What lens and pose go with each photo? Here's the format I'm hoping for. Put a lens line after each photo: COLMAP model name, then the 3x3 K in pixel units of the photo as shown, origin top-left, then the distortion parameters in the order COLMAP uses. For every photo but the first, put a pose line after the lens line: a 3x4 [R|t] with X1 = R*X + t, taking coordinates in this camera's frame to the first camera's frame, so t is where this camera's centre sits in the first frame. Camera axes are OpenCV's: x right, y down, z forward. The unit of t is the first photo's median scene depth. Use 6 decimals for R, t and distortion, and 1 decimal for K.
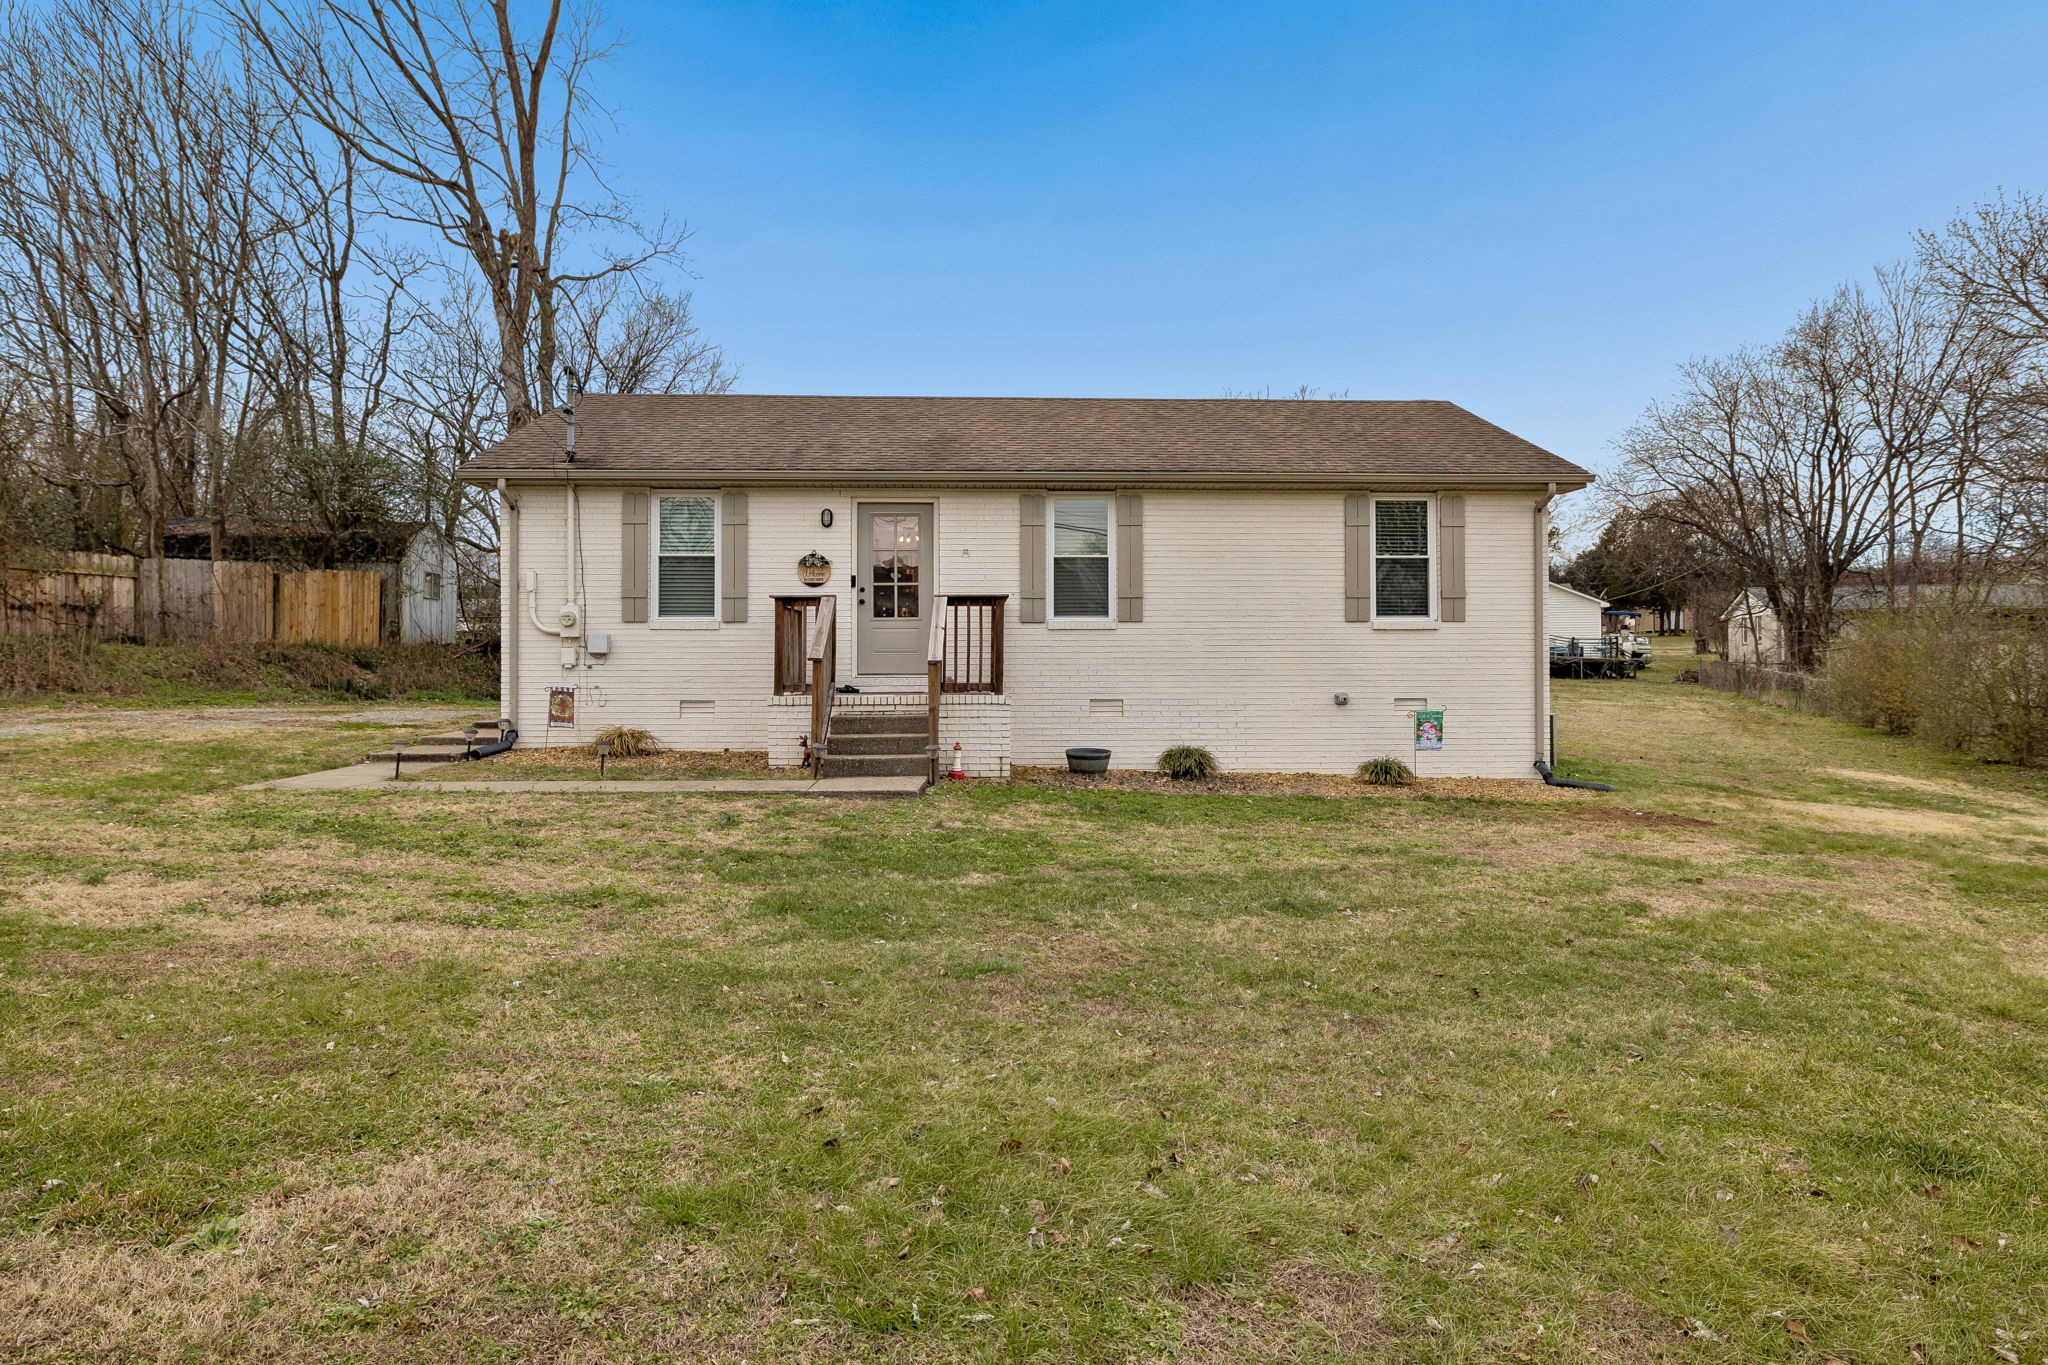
lens RADIAL K [[1112.9, 0, 1025.8], [0, 1112.9, 665.7], [0, 0, 1]] dist [-0.007938, -0.000252]
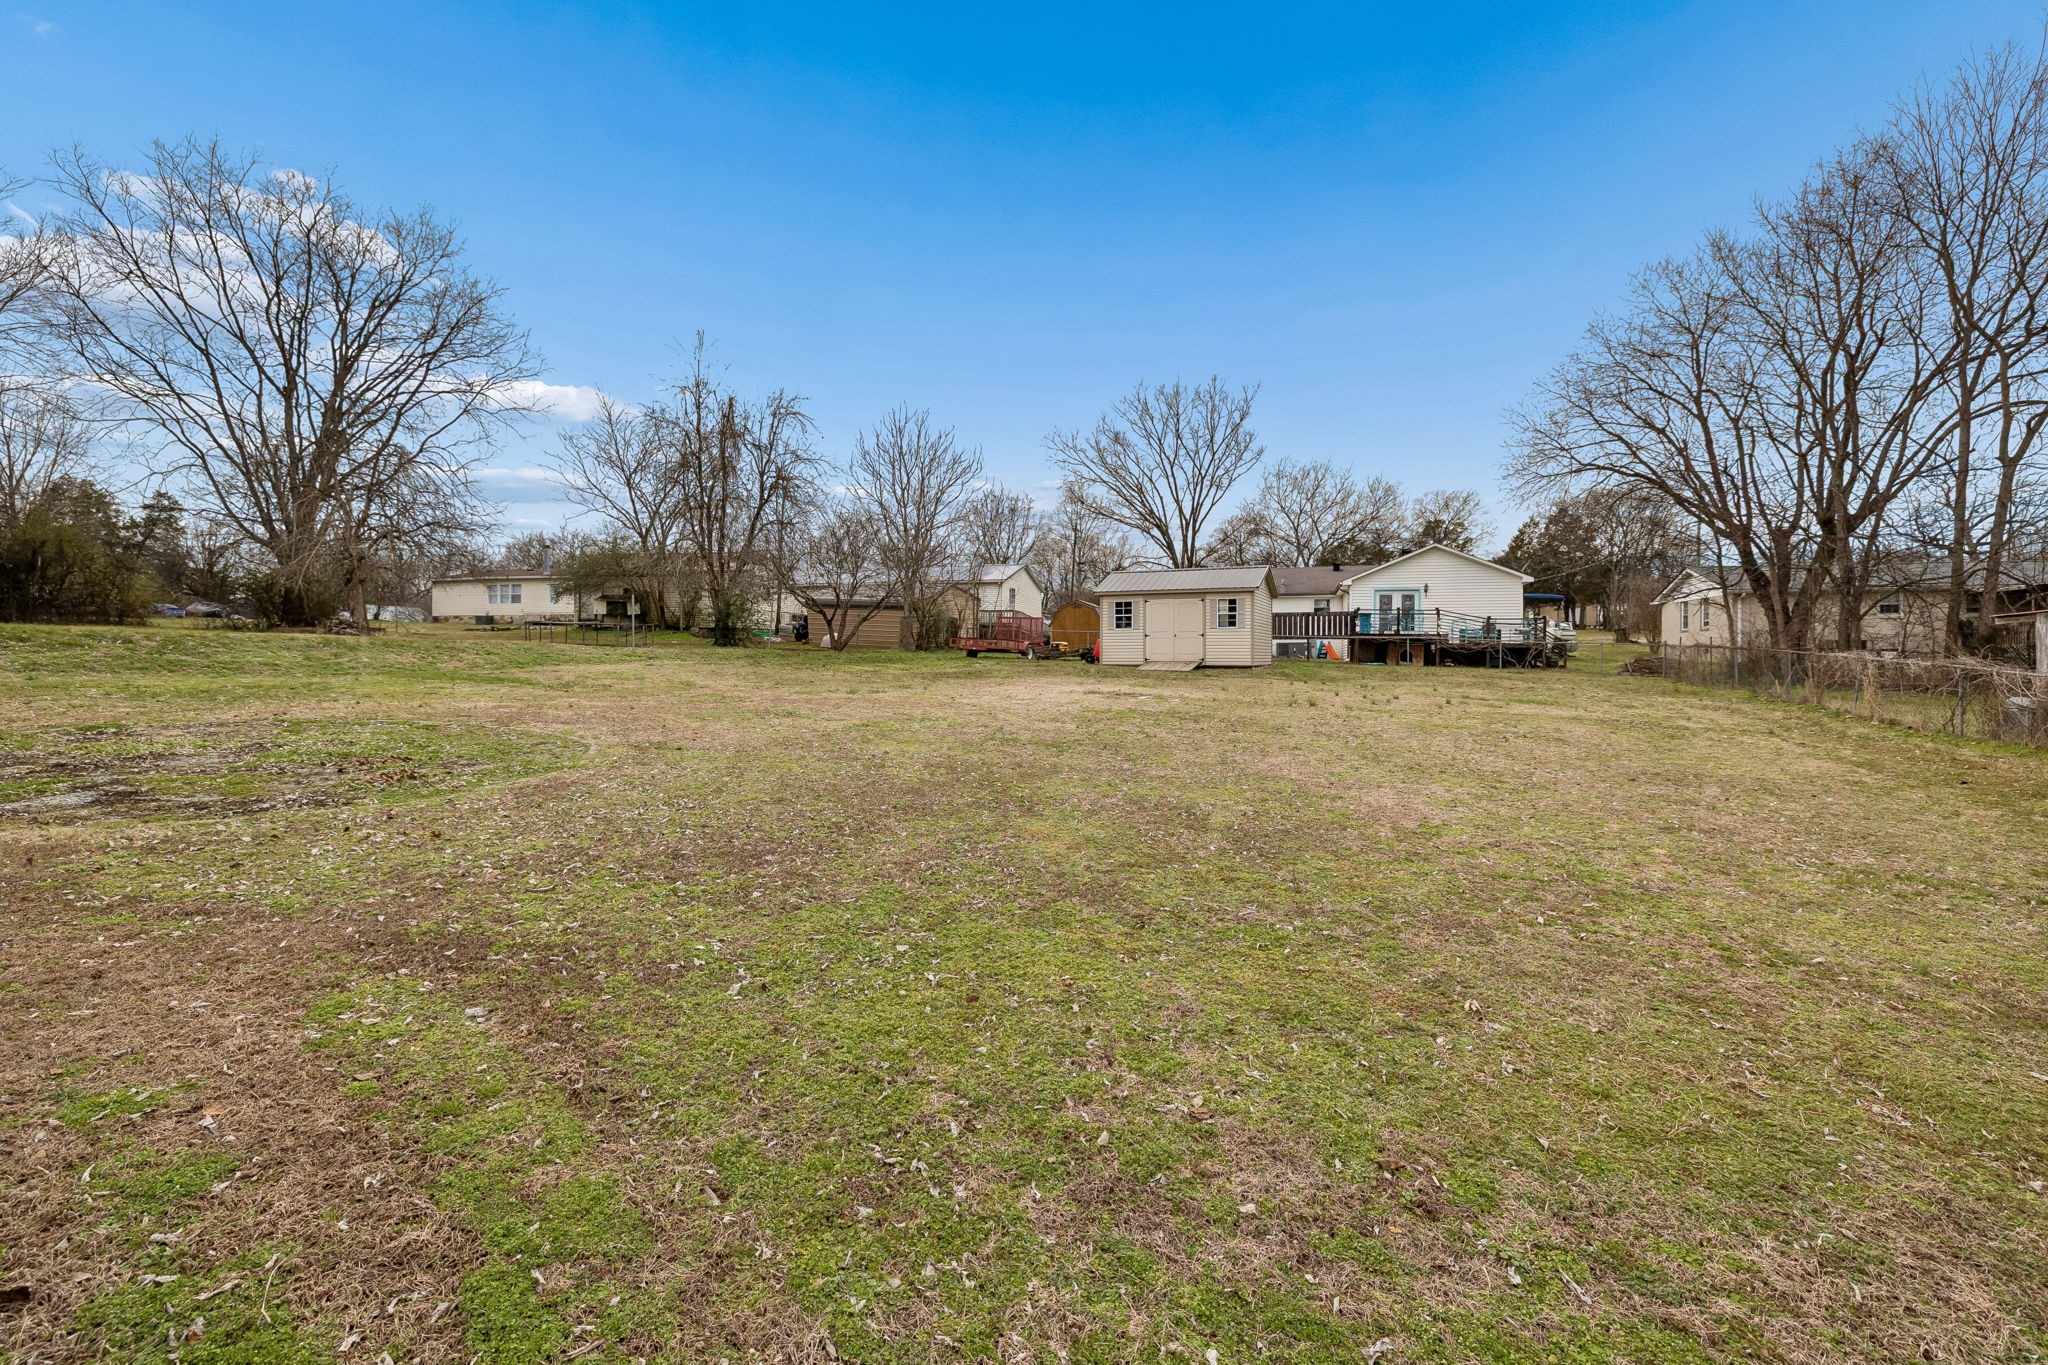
lens RADIAL K [[873.5, 0, 1007.9], [0, 873.5, 674.8], [0, 0, 1]] dist [-0.001825, 0.001539]
pose [[0.999234, 0.007514, -0.038417, 0.135129], [-0.006636, 0.999715, 0.022932, 0.003733], [0.038578, -0.022659, 0.998999, 0.282665]]
